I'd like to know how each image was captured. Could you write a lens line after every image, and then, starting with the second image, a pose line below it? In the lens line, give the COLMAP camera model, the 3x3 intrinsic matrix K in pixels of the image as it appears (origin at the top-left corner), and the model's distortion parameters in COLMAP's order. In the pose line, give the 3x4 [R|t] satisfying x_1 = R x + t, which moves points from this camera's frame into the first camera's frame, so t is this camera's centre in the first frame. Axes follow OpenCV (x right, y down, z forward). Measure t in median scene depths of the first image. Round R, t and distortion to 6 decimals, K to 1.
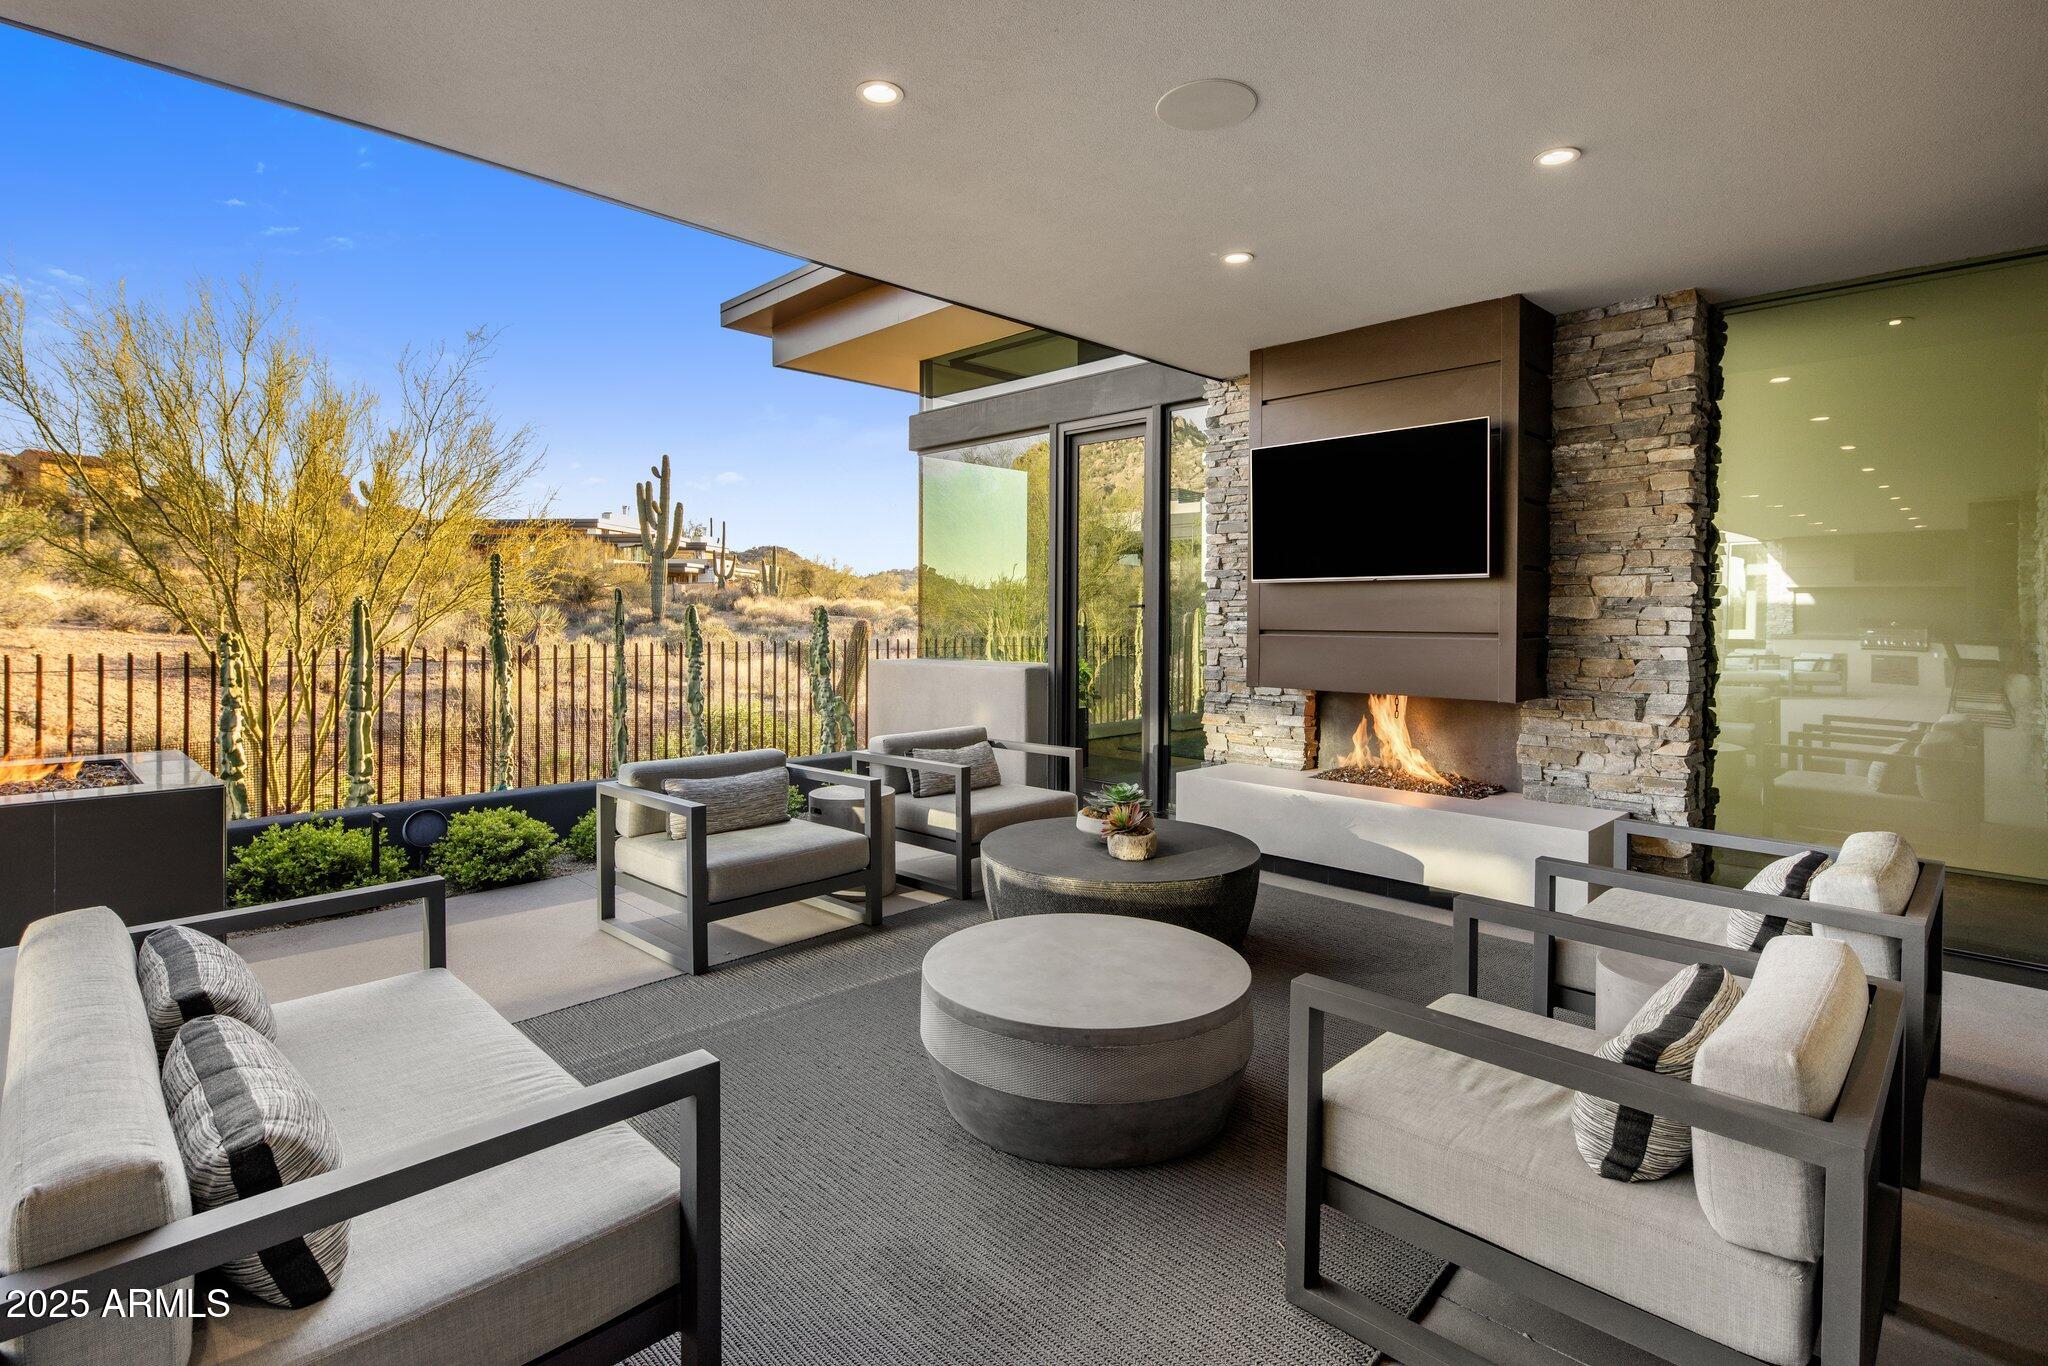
lens RADIAL K [[996.5, 0, 1041.0], [0, 996.5, 623.2], [0, 0, 1]] dist [0.006521, -0.003721]
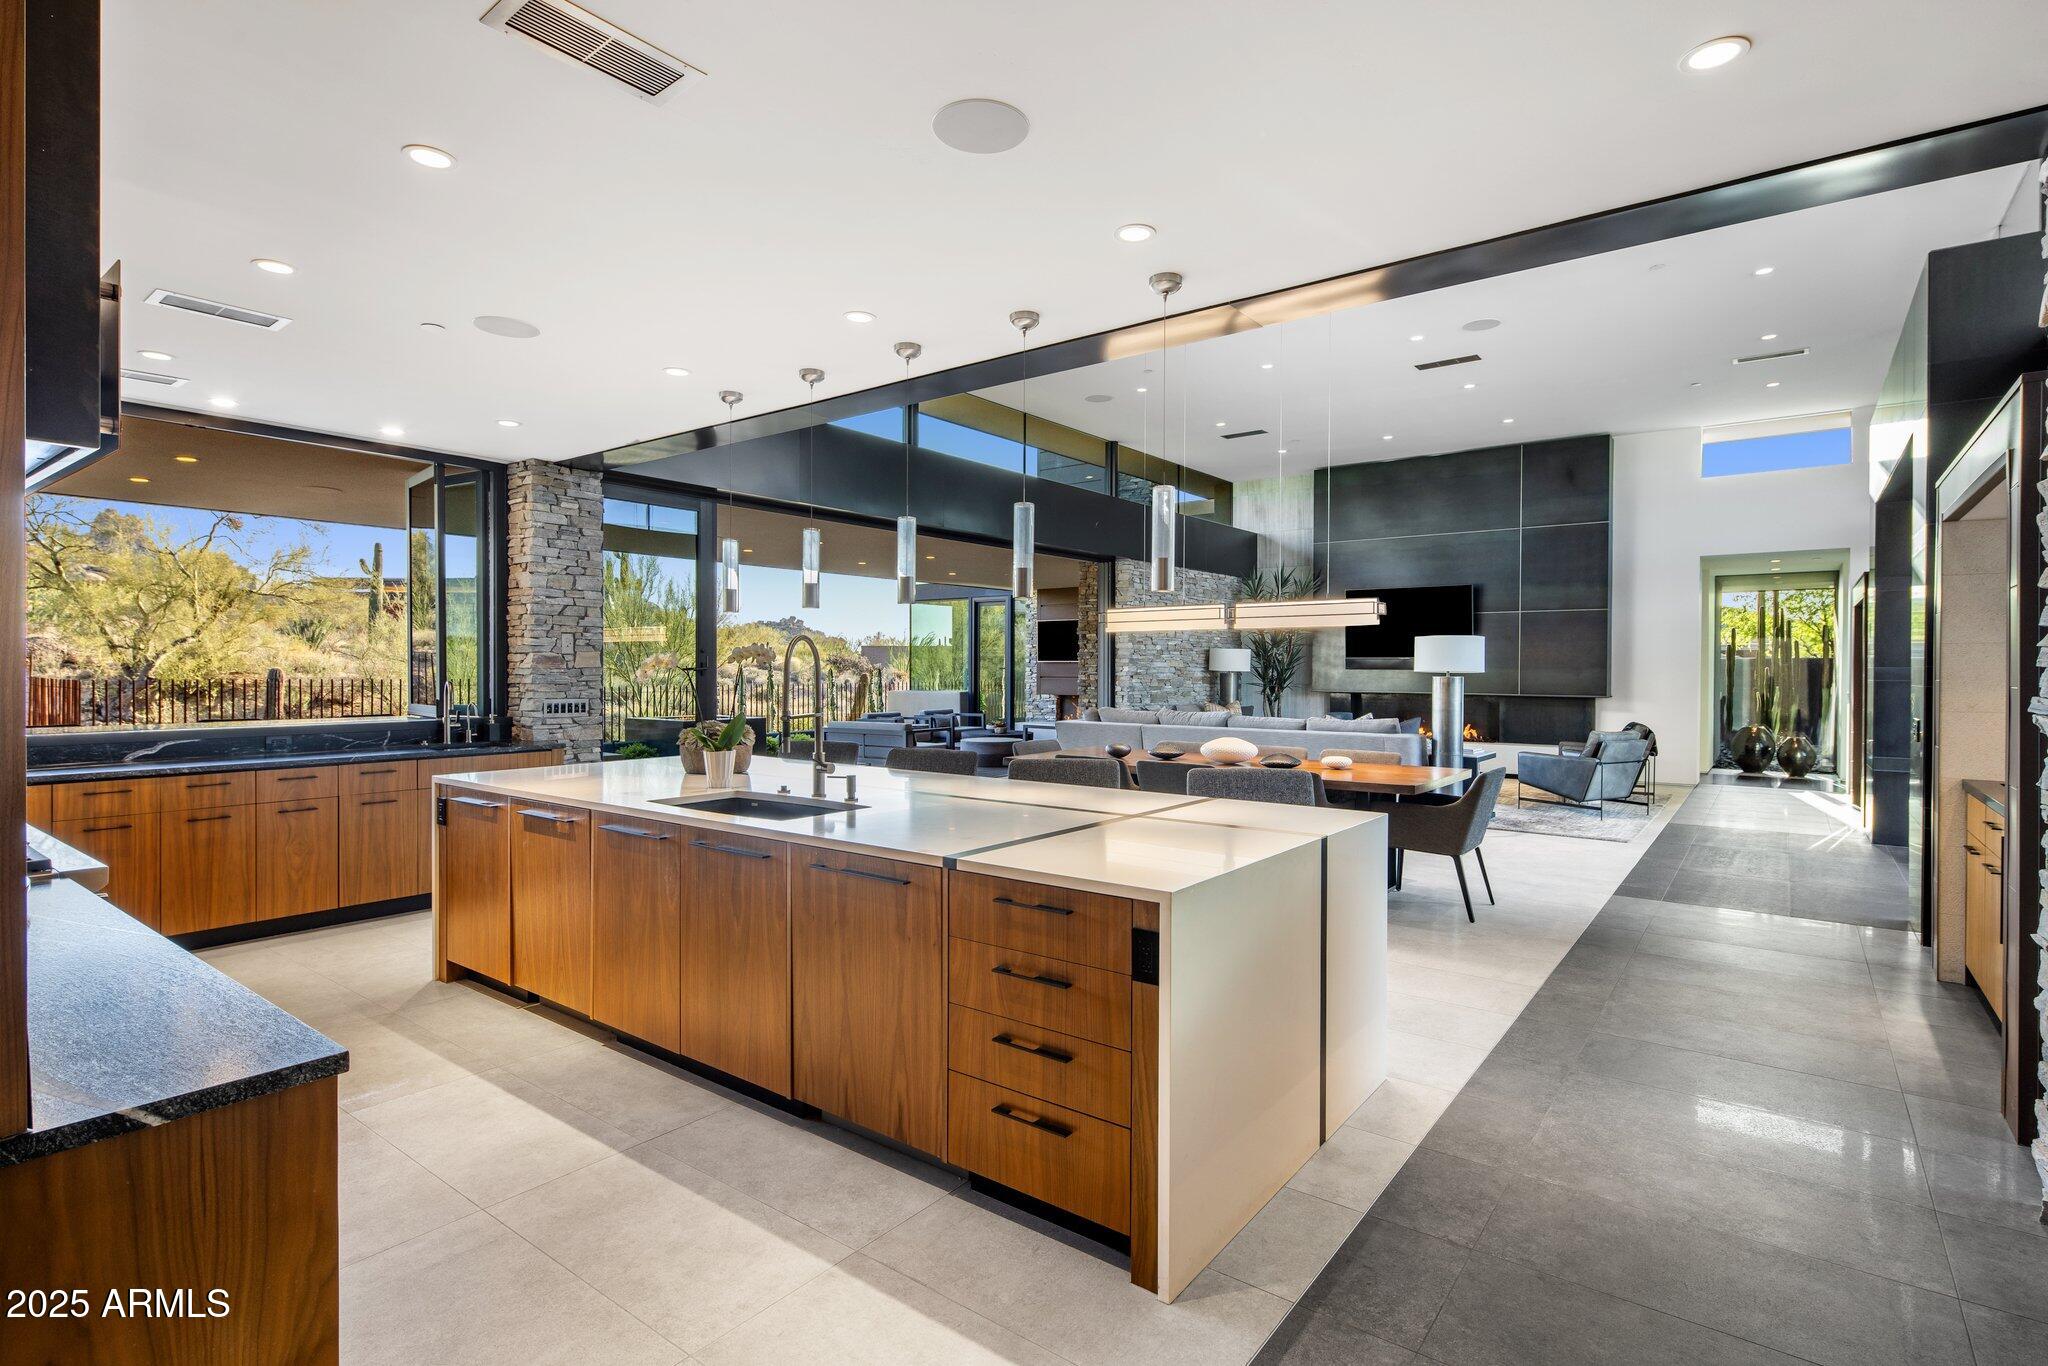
lens RADIAL K [[996.5, 0, 1036.1], [0, 996.5, 676.2], [0, 0, 1]] dist [0.006521, -0.003721]
pose [[0.991002, -0.001888, 0.133833, -0.098060], [0.001811, 0.999998, 0.000699, 0.001469], [-0.133834, -0.000450, 0.991004, -0.949311]]
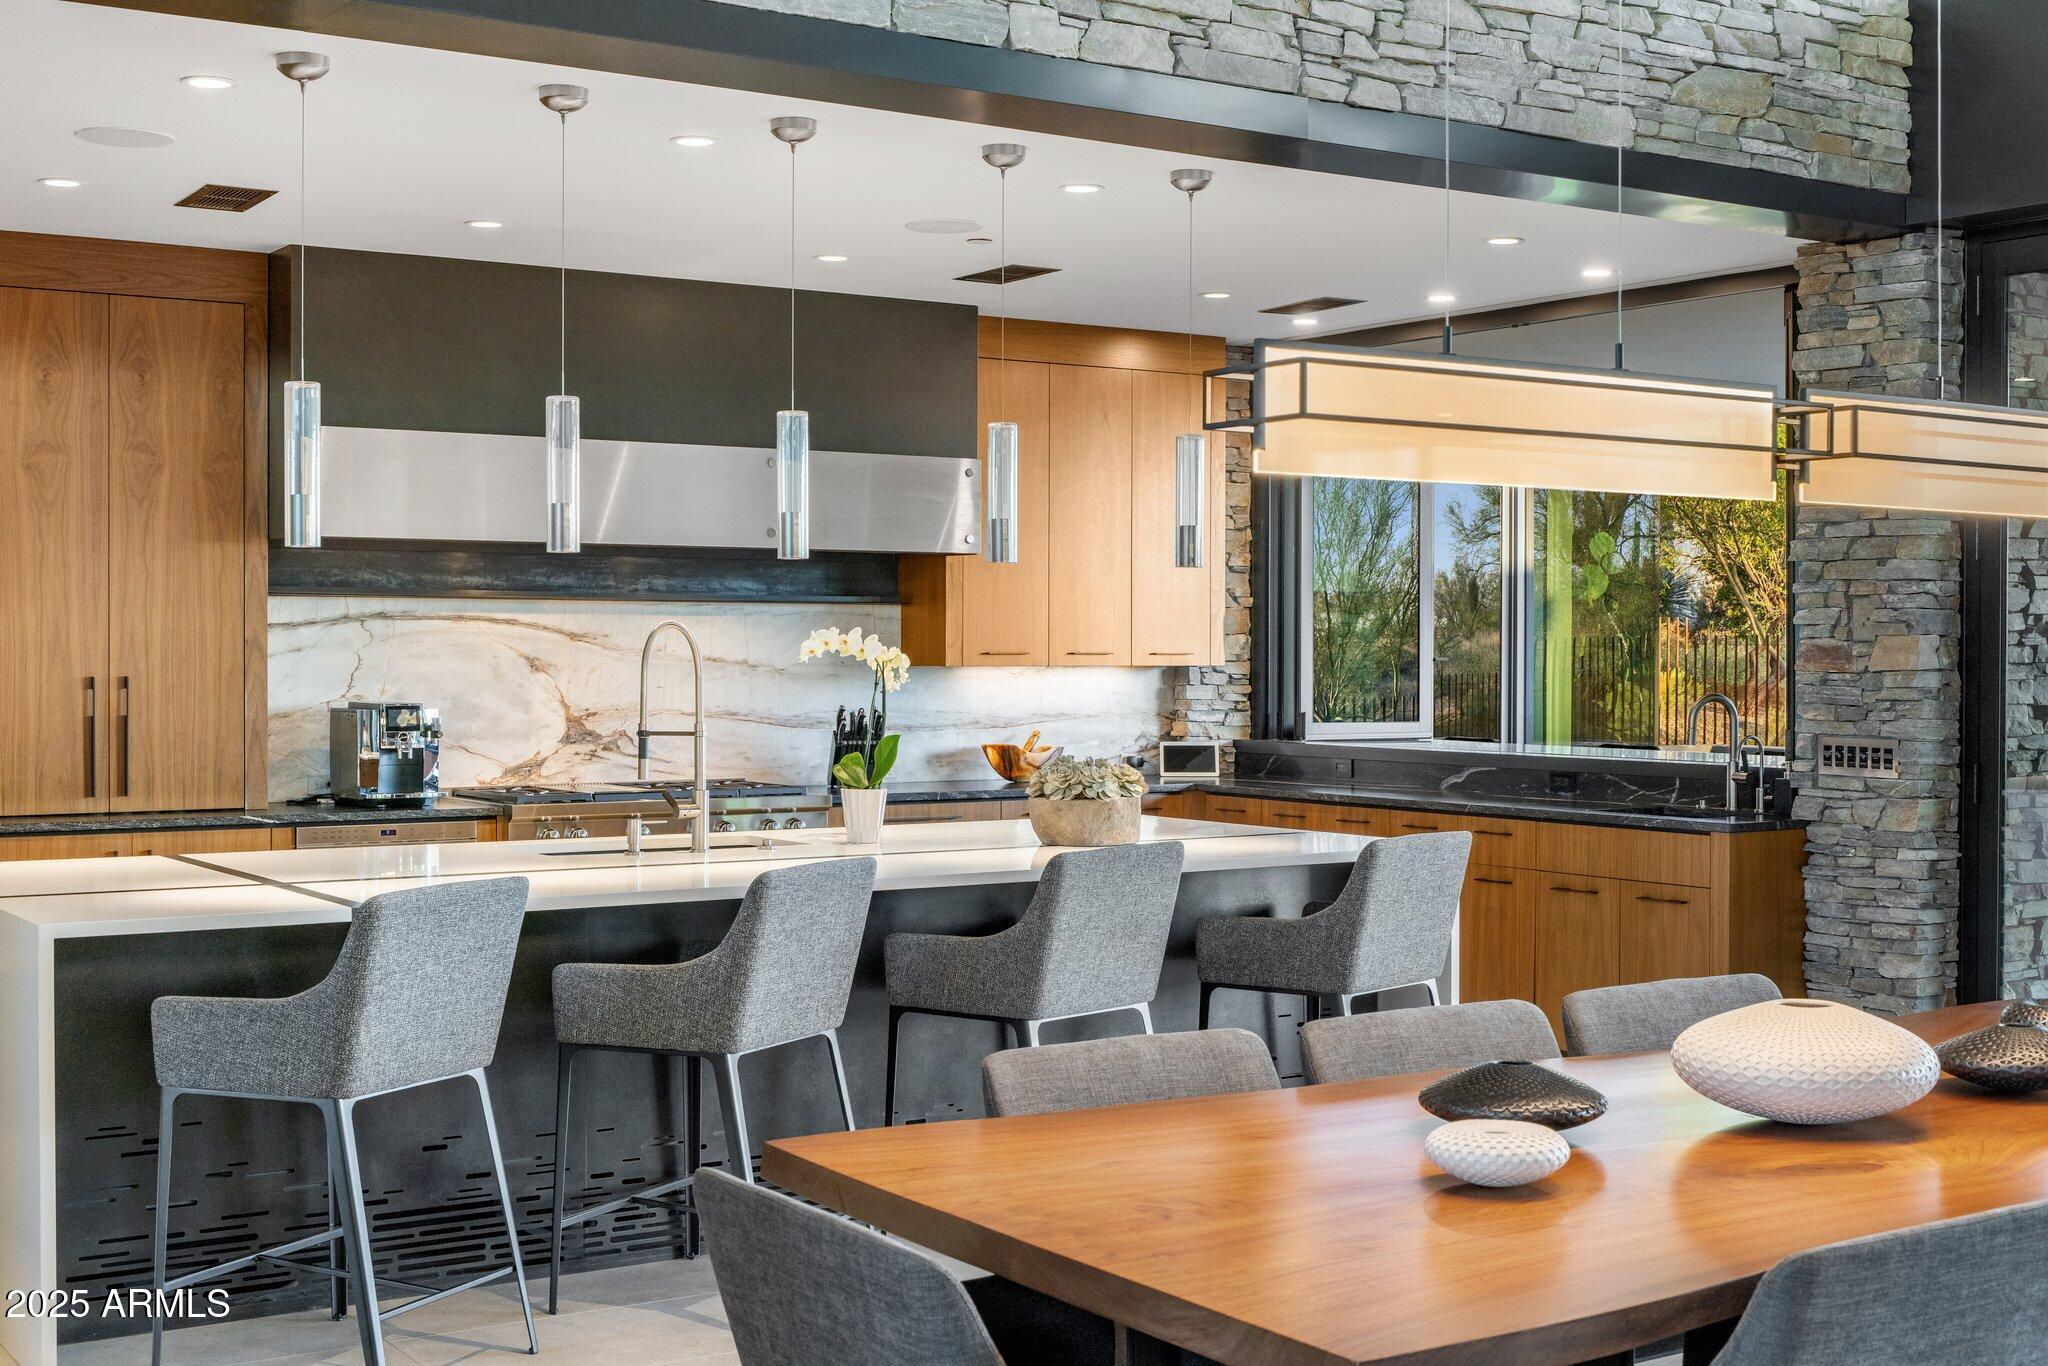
lens RADIAL K [[2524.4, 0, 1031.8], [0, 2524.4, 677.7], [0, 0, 1]] dist [-0.032015, 0.000000]
pose [[-0.202290, 0.005582, -0.979310, 0.395247], [-0.013267, 0.999876, 0.008440, -0.004009], [0.979236, 0.014699, -0.202191, -0.450677]]
